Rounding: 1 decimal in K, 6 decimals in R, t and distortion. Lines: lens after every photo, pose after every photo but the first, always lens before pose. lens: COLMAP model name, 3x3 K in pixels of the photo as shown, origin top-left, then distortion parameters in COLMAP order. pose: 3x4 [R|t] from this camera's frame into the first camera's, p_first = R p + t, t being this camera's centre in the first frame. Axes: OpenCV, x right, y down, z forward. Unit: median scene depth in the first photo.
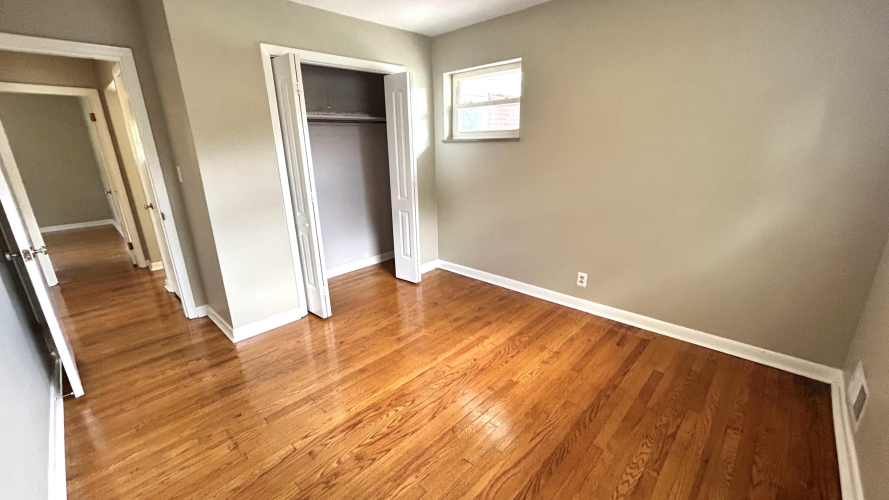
lens RADIAL K [[359.4, 0, 441.6], [0, 359.4, 251.0], [0, 0, 1]] dist [-0.002903, 0.002768]
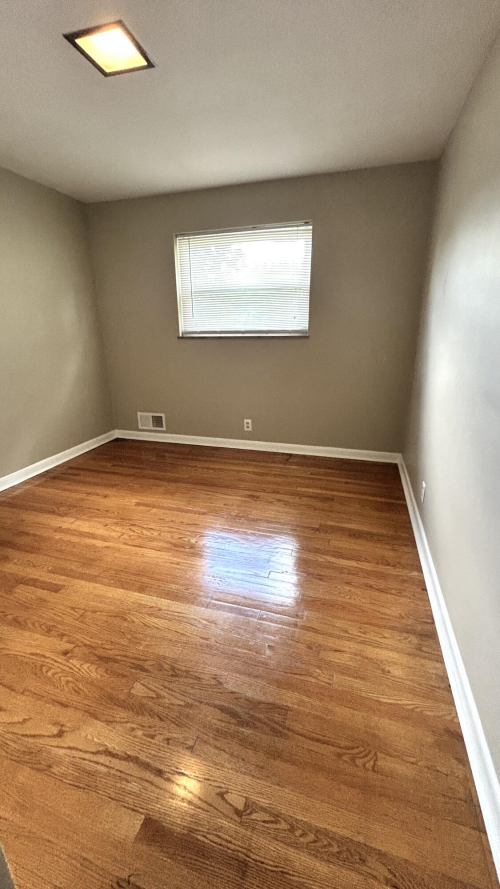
lens RADIAL K [[359.4, 0, 252.4], [0, 359.4, 439.1], [0, 0, 1]] dist [-0.002903, 0.002768]
pose [[-0.455249, -0.239913, 0.857432, -0.869351], [0.279754, 0.875700, 0.393558, -0.178398], [-0.845273, 0.419037, -0.331545, 0.879144]]
